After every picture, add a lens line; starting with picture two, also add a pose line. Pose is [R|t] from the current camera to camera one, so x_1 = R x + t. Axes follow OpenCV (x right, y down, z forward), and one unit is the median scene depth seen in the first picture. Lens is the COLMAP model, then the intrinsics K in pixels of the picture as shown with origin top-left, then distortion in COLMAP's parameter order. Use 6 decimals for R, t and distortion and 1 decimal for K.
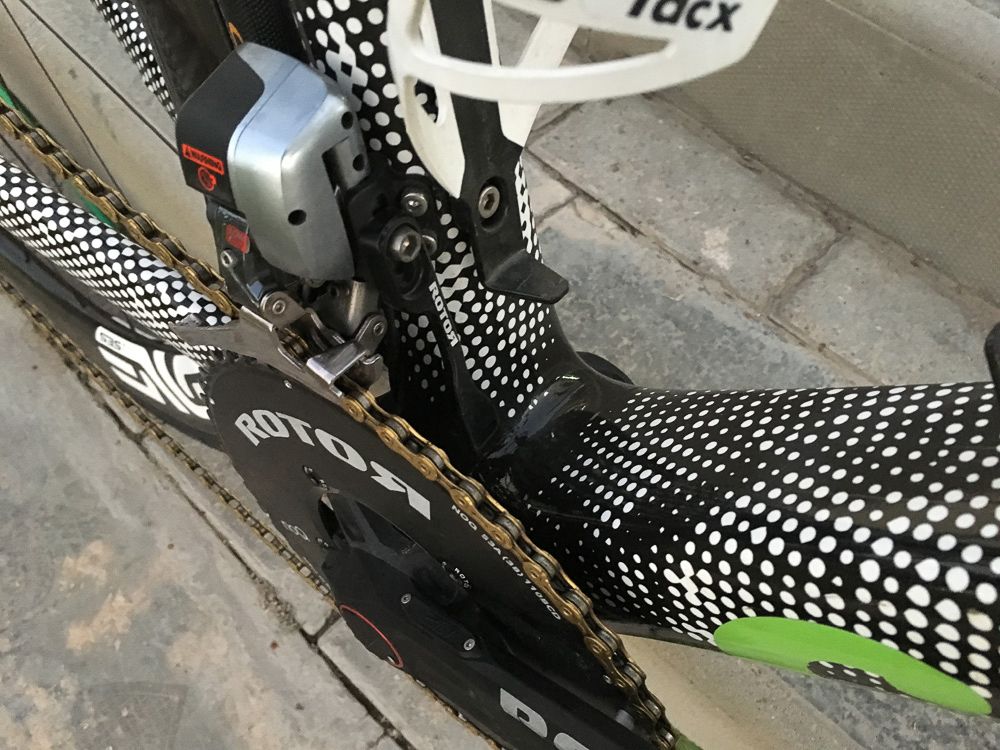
lens RADIAL K [[849.5, 0, 502.6], [0, 849.5, 377.0], [0, 0, 1]] dist [0.050724, -0.096994]
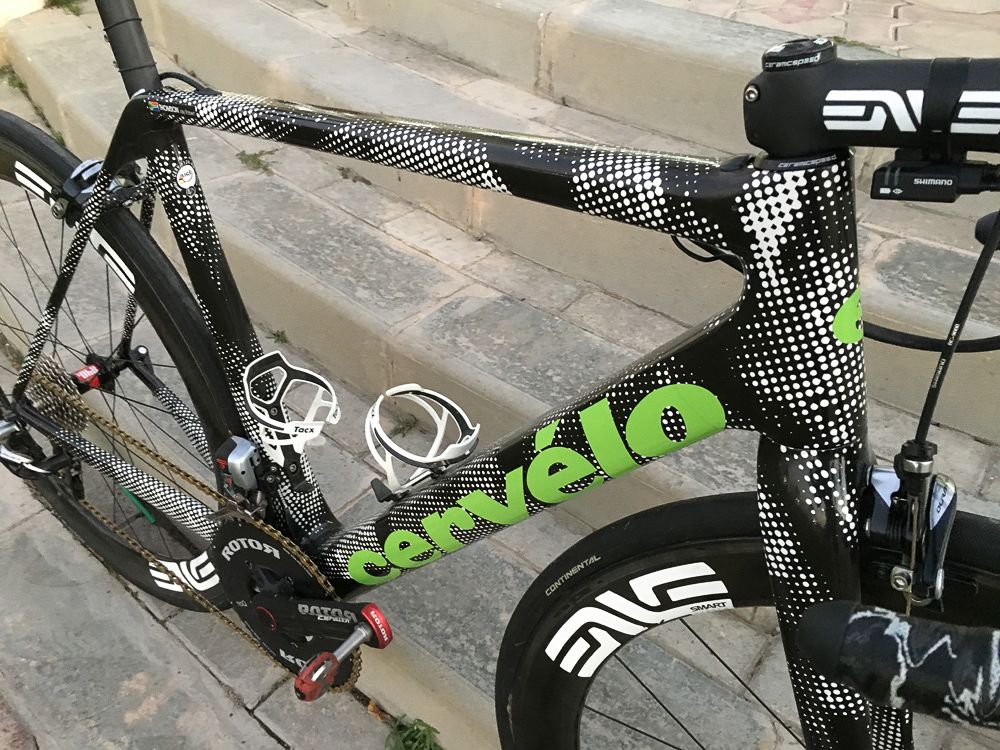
lens RADIAL K [[849.5, 0, 502.3], [0, 849.5, 371.6], [0, 0, 1]] dist [0.050724, -0.096994]
pose [[0.996747, -0.066502, 0.045524, 0.538768], [0.078662, 0.925672, -0.370058, 0.619246], [-0.017531, 0.372435, 0.927893, -1.921353]]
